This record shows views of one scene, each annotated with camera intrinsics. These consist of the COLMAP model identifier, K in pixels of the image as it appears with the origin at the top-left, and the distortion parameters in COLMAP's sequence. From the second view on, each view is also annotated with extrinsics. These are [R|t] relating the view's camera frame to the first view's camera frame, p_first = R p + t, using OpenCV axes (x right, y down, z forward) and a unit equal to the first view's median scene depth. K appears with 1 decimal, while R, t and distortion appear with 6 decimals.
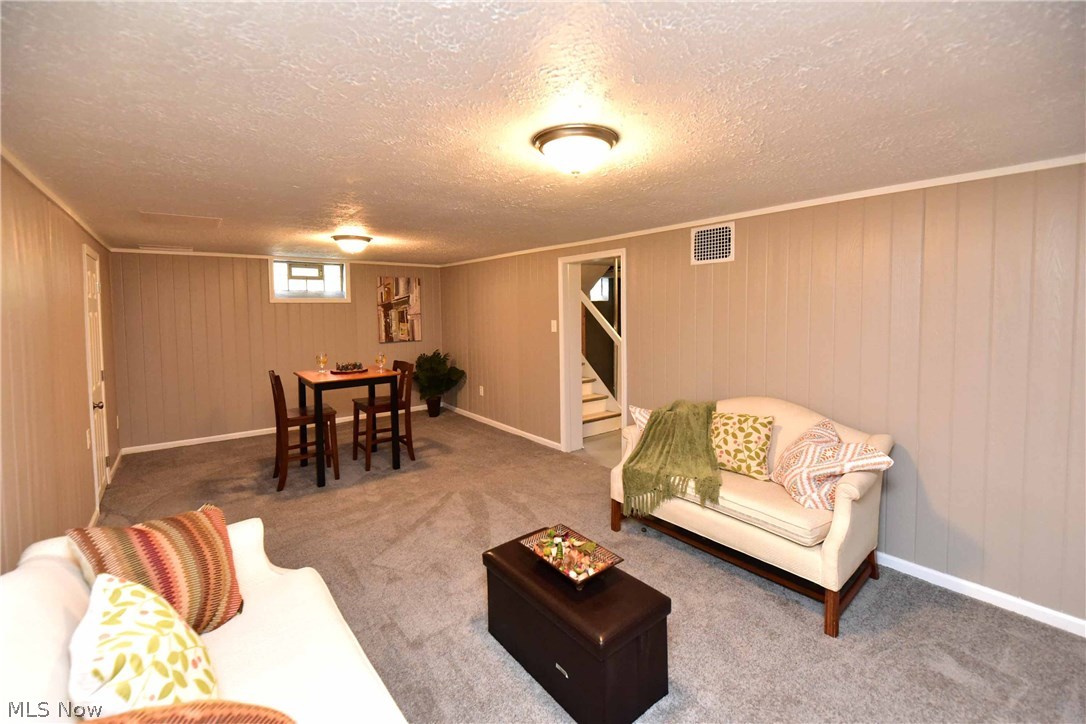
lens RADIAL K [[456.6, 0, 543.0], [0, 456.6, 362.0], [0, 0, 1]] dist [0.001085, -0.000001]
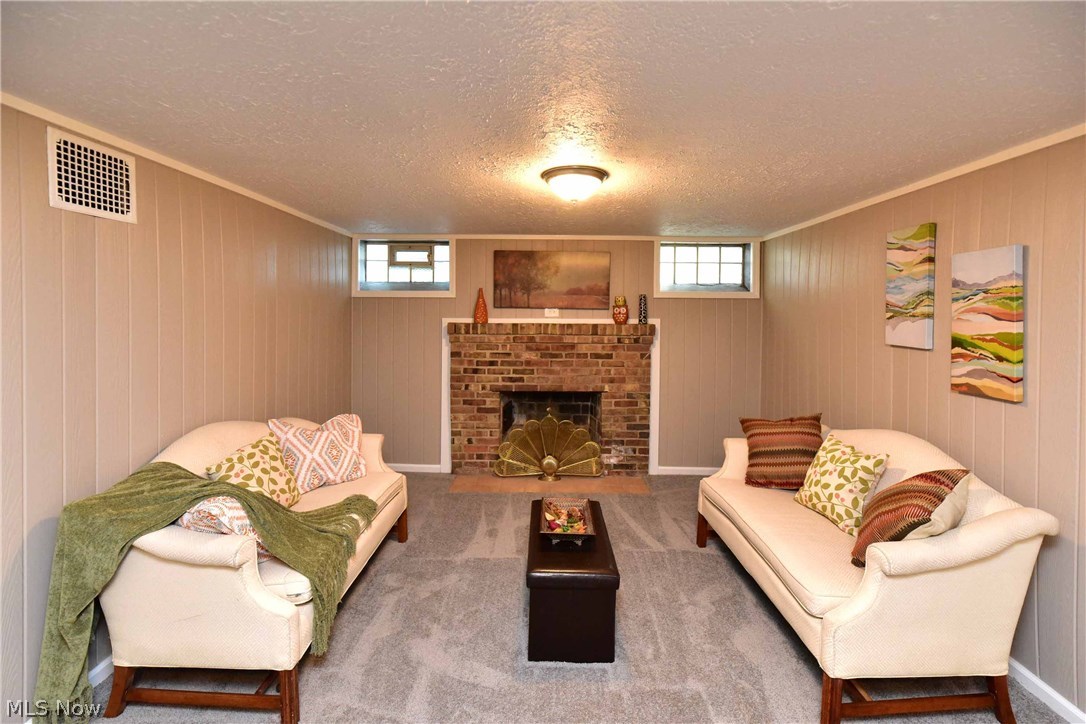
lens RADIAL K [[486.2, 0, 543.0], [0, 486.2, 362.0], [0, 0, 1]] dist [-0.000290, -0.000007]
pose [[-0.780009, -0.059702, 0.622914, -0.279872], [0.073855, 0.979698, 0.186379, -0.087188], [-0.621395, 0.191383, -0.759764, 0.830541]]
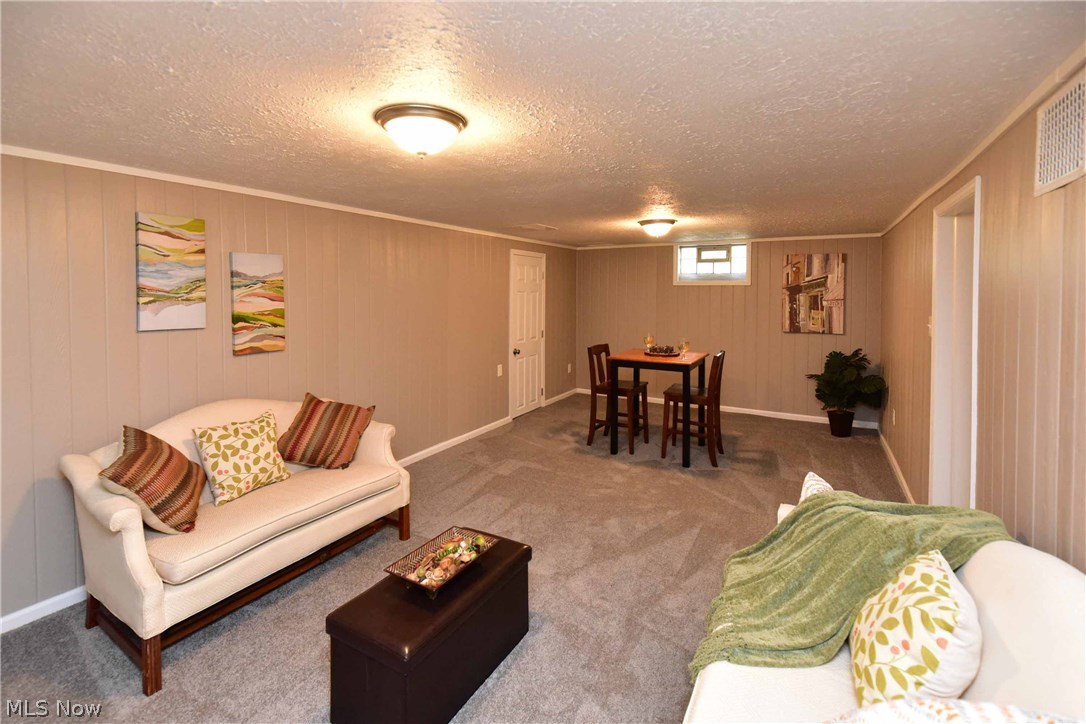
lens RADIAL K [[480.6, 0, 543.0], [0, 480.6, 338.8], [0, 0, 1]] dist [0.028216, -0.000043]
pose [[0.375011, 0.105912, -0.920950, 0.436786], [-0.118481, 0.990781, 0.065698, -0.050168], [0.919418, 0.084478, 0.384102, 0.337219]]
